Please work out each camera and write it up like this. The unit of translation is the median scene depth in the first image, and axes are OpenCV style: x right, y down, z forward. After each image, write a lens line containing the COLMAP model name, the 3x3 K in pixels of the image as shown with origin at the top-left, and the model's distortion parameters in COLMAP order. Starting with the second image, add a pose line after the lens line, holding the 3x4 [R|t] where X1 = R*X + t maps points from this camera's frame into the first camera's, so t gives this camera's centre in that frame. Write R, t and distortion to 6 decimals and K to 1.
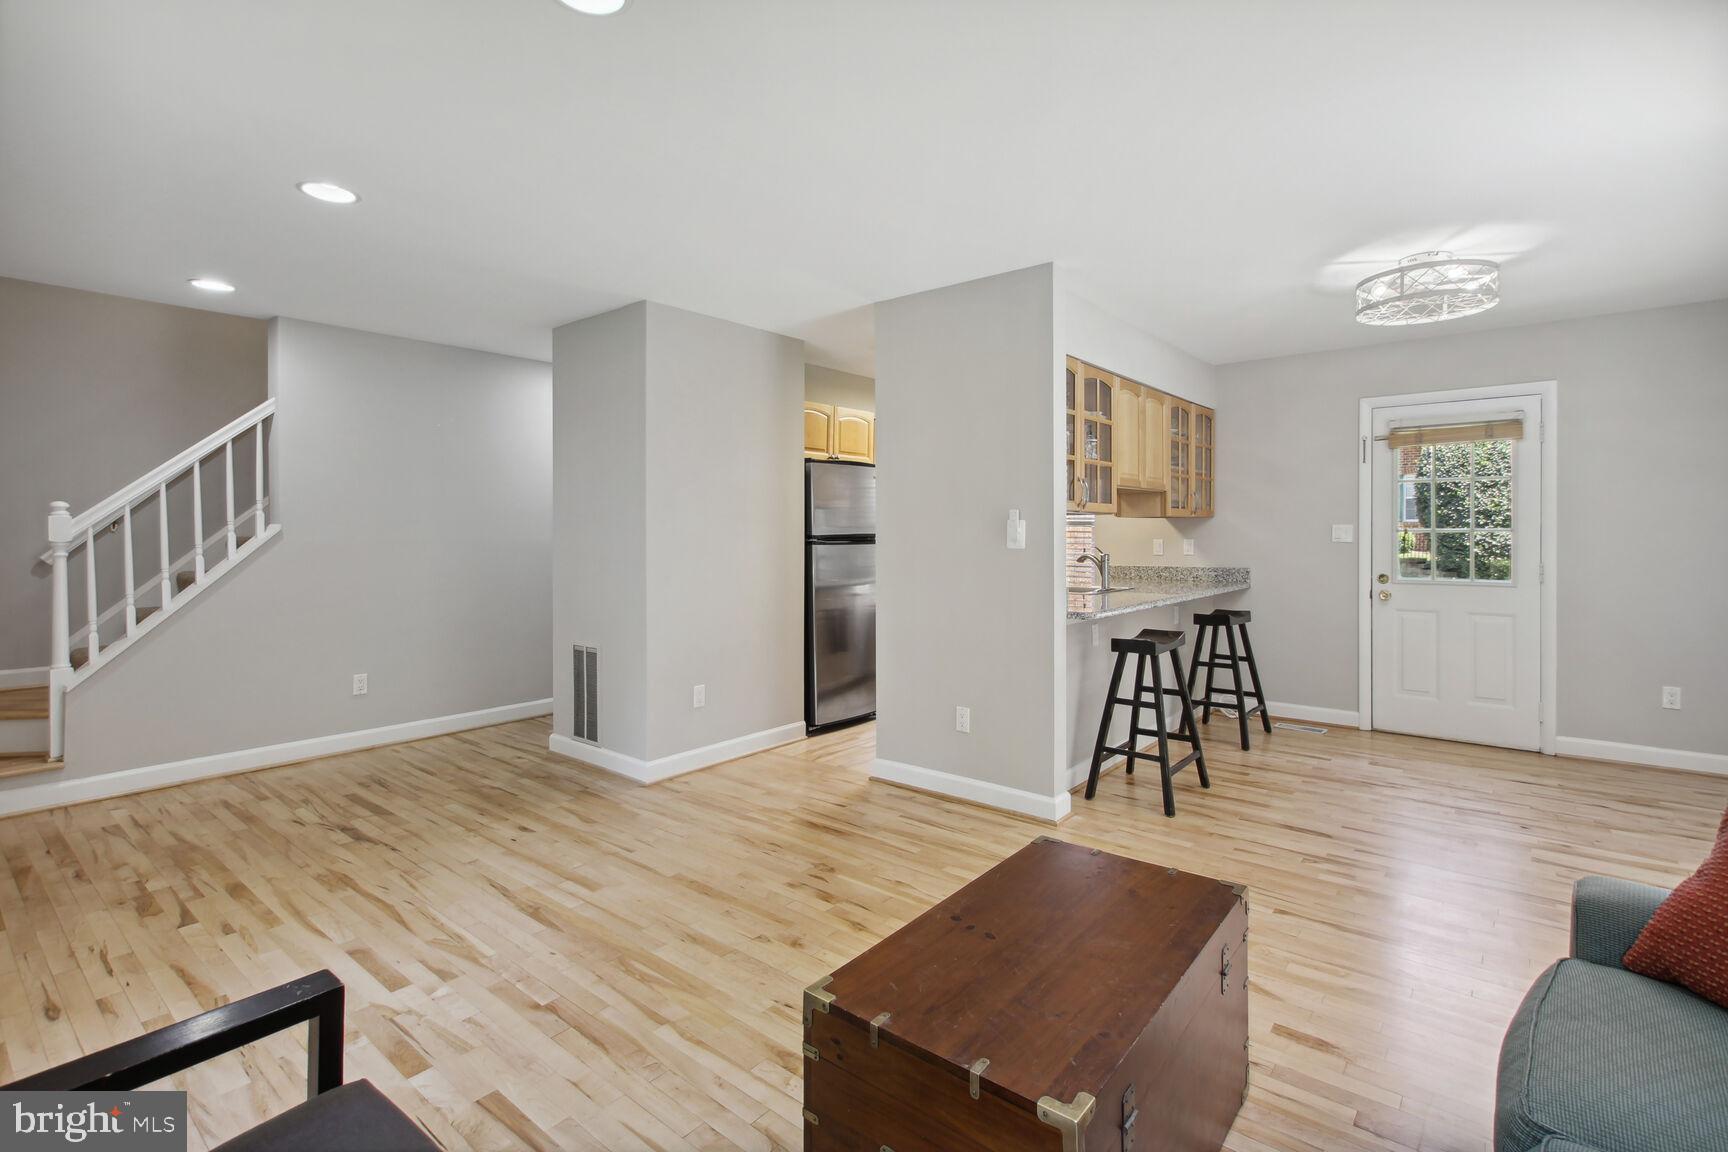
lens RADIAL K [[801.9, 0, 879.8], [0, 801.9, 540.4], [0, 0, 1]] dist [0.015035, -0.000394]
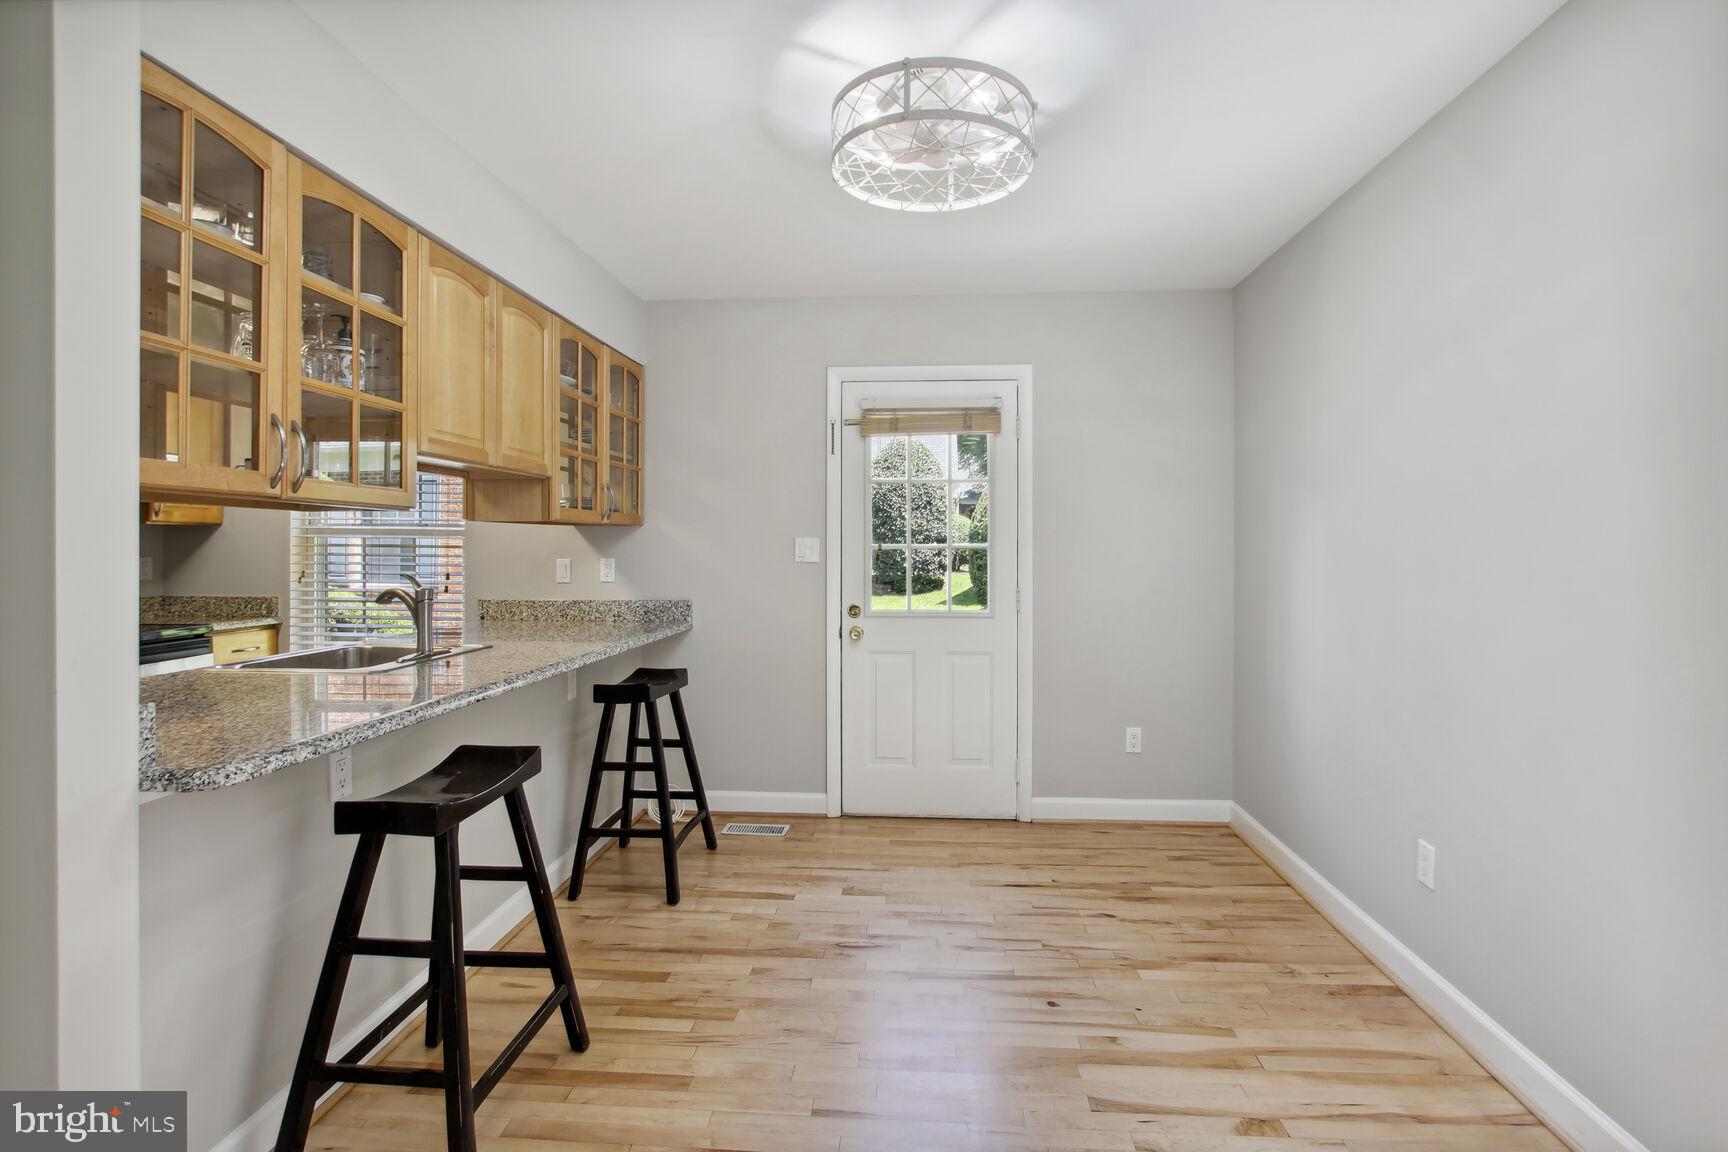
lens RADIAL K [[818.6, 0, 864.6], [0, 818.6, 549.4], [0, 0, 1]] dist [-0.000678, -0.000076]
pose [[0.826120, 0.002848, 0.563488, 0.223570], [0.002078, 0.999965, -0.008101, -0.003692], [-0.563491, 0.007864, 0.826085, 0.401668]]
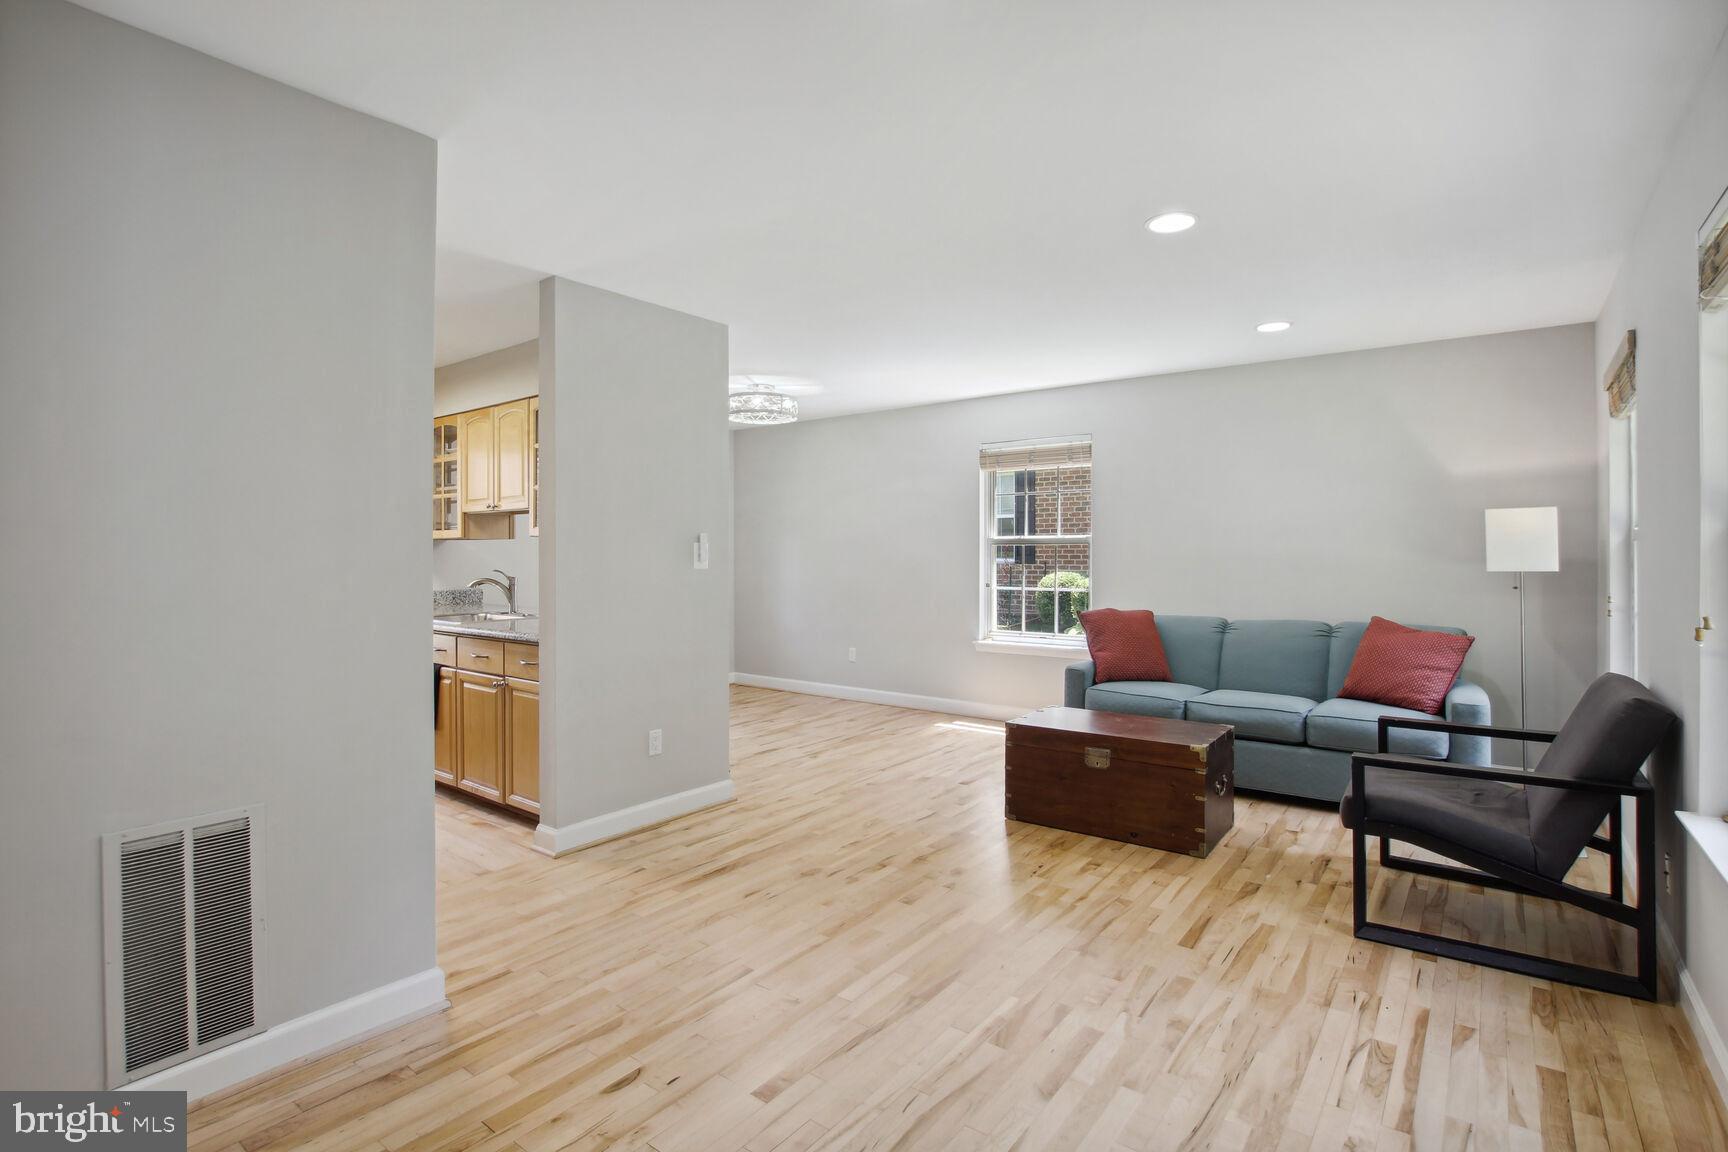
lens RADIAL K [[818.6, 0, 864.6], [0, 818.6, 549.4], [0, 0, 1]] dist [-0.000678, -0.000076]
pose [[-0.031207, 0.012853, 0.999430, -0.753163], [0.004408, 0.999909, -0.012721, -0.002367], [-0.999503, 0.004008, -0.031261, 0.628358]]
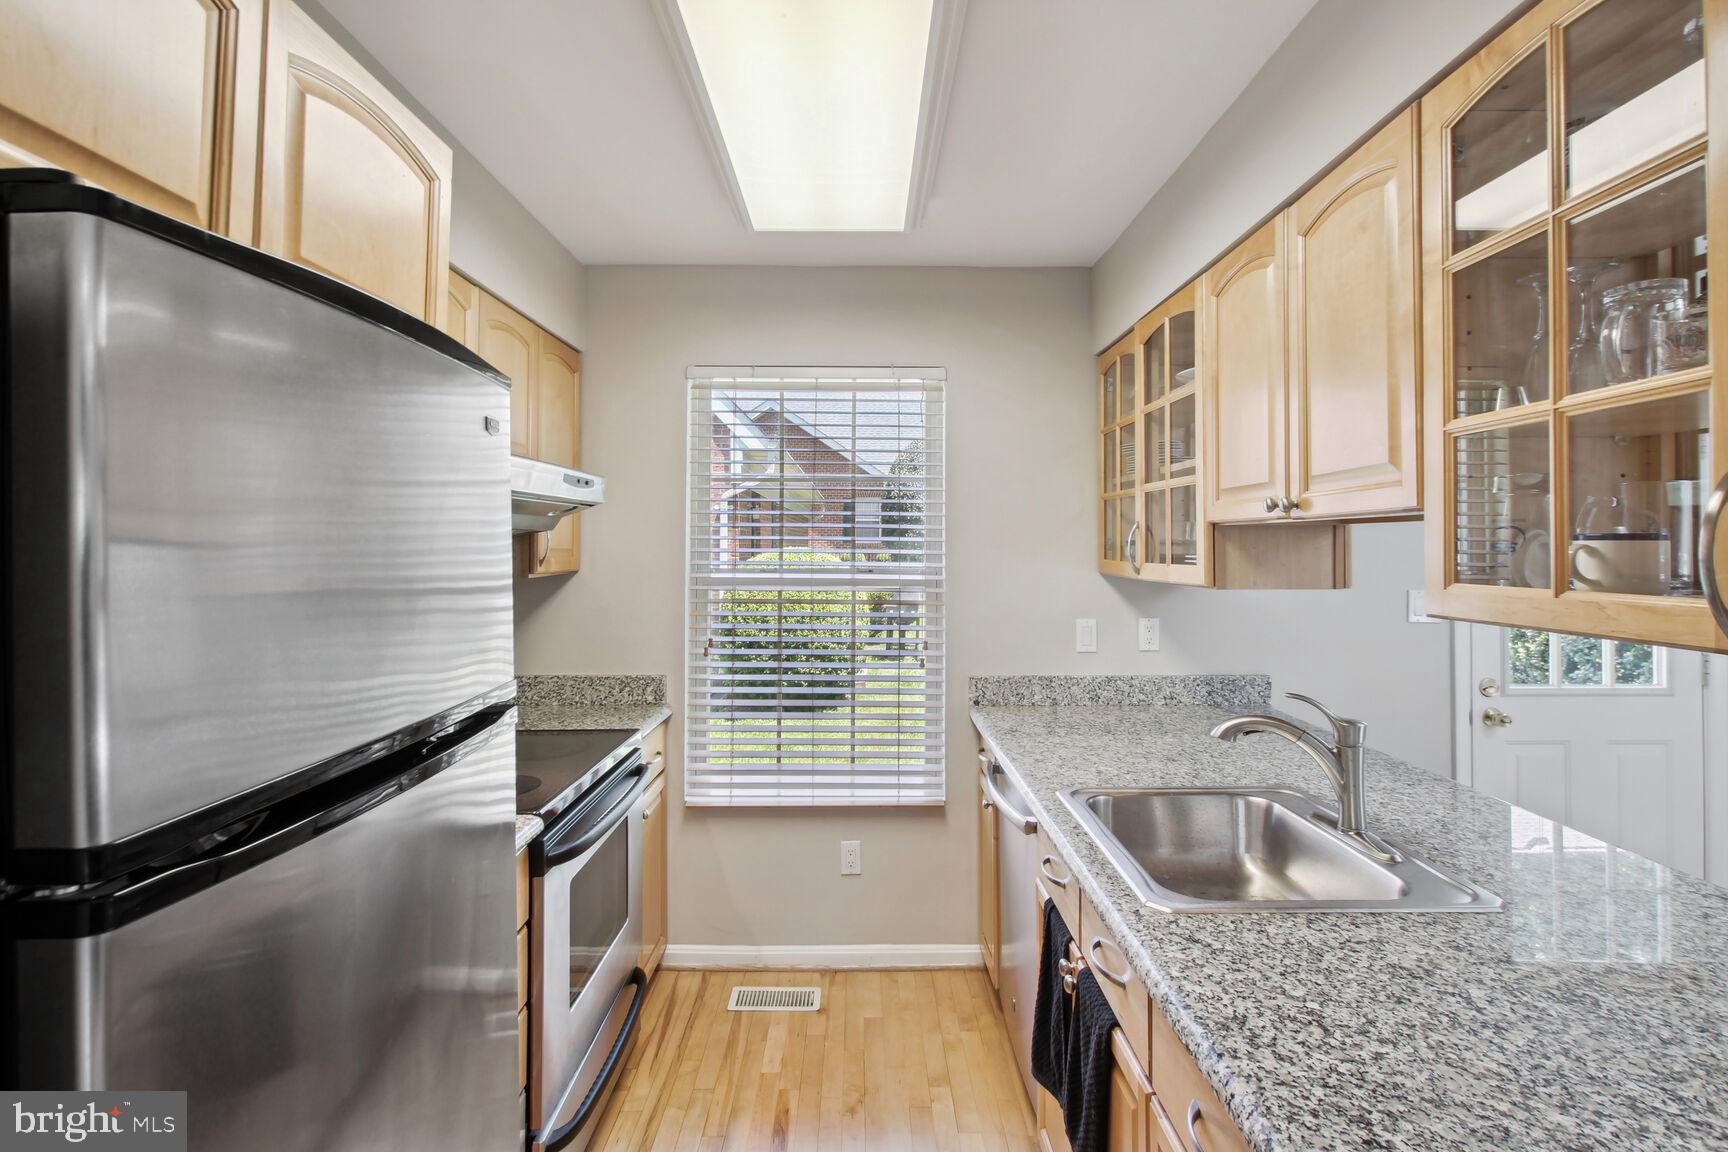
lens RADIAL K [[818.6, 0, 864.6], [0, 818.6, 549.4], [0, 0, 1]] dist [-0.000678, -0.000076]
pose [[0.771822, -0.000260, 0.635838, -0.075850], [0.004826, 0.999974, -0.005449, -0.051592], [-0.635820, 0.007275, 0.771803, 0.906317]]
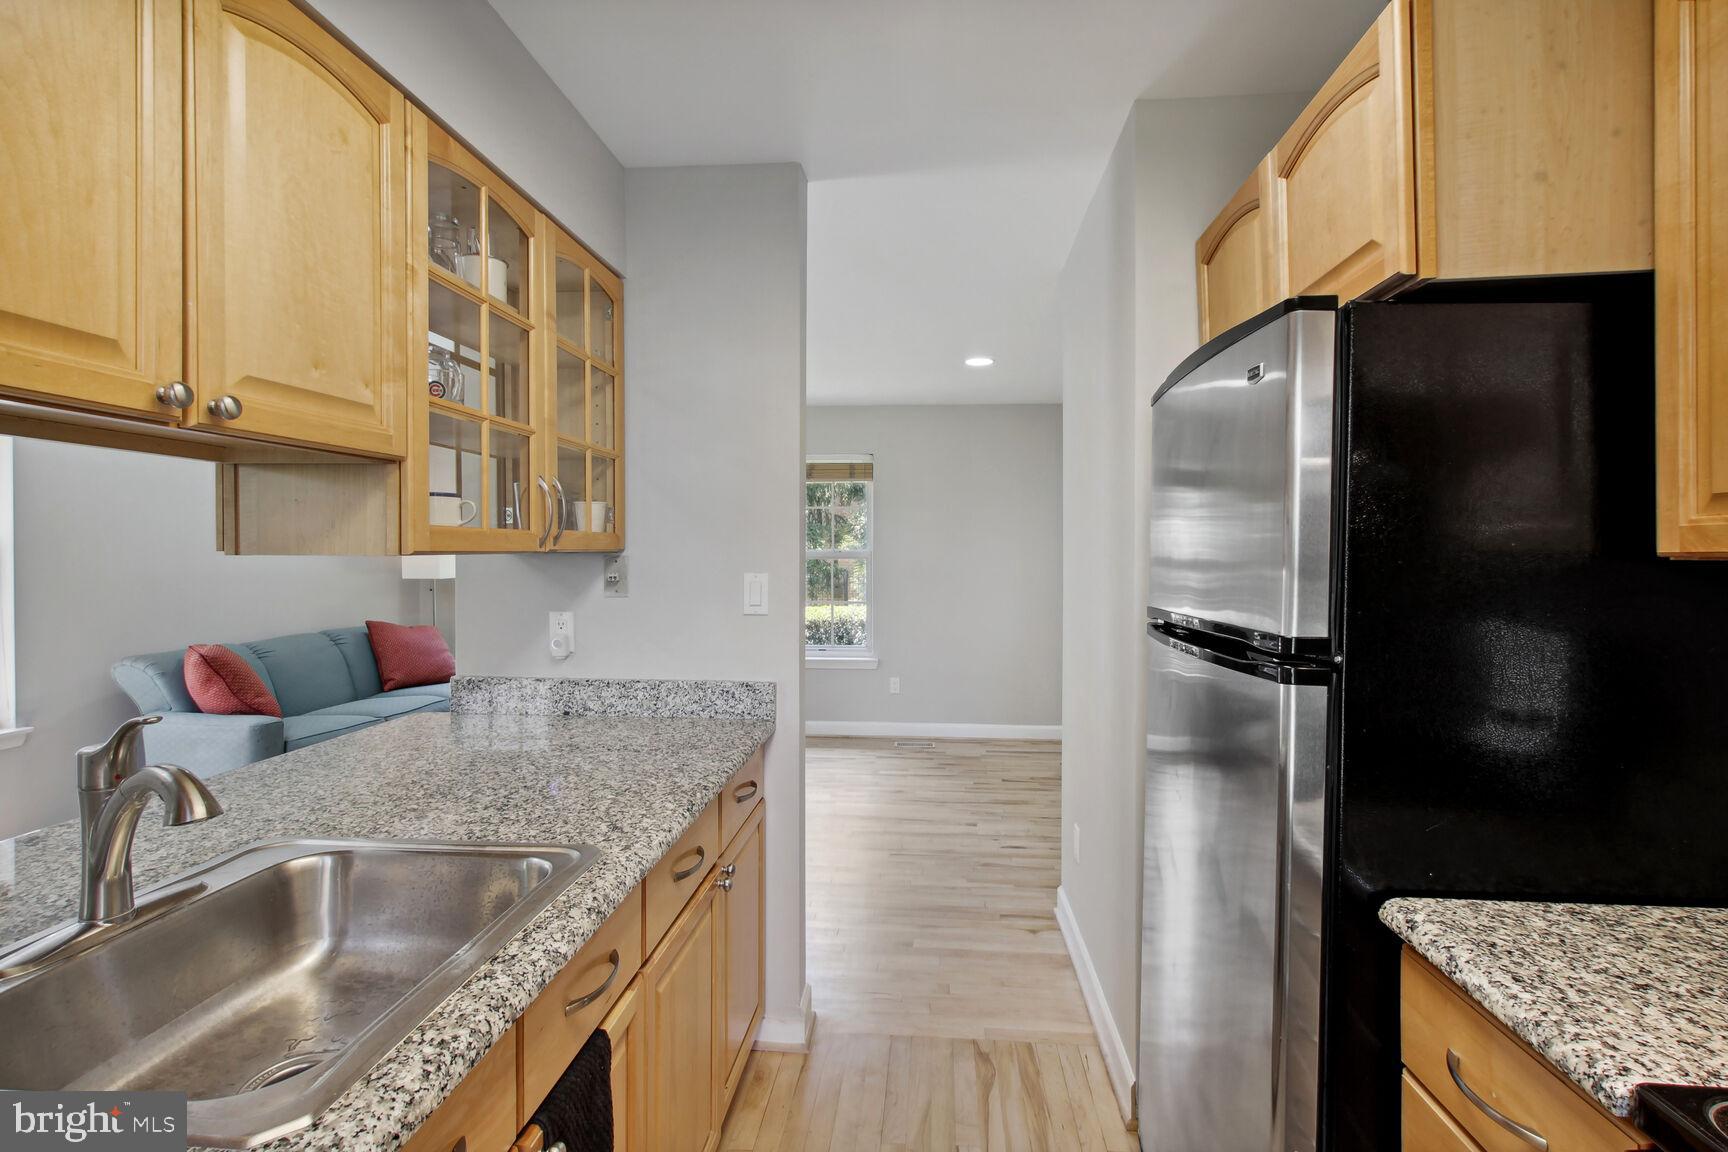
lens RADIAL K [[800.5, 0, 865.9], [0, 800.5, 550.6], [0, 0, 1]] dist [0.000500, 0.000021]
pose [[-0.828371, 0.001917, -0.560177, 0.239527], [-0.004549, 0.999938, 0.010149, -0.036132], [0.560162, 0.010955, -0.828311, 1.313223]]
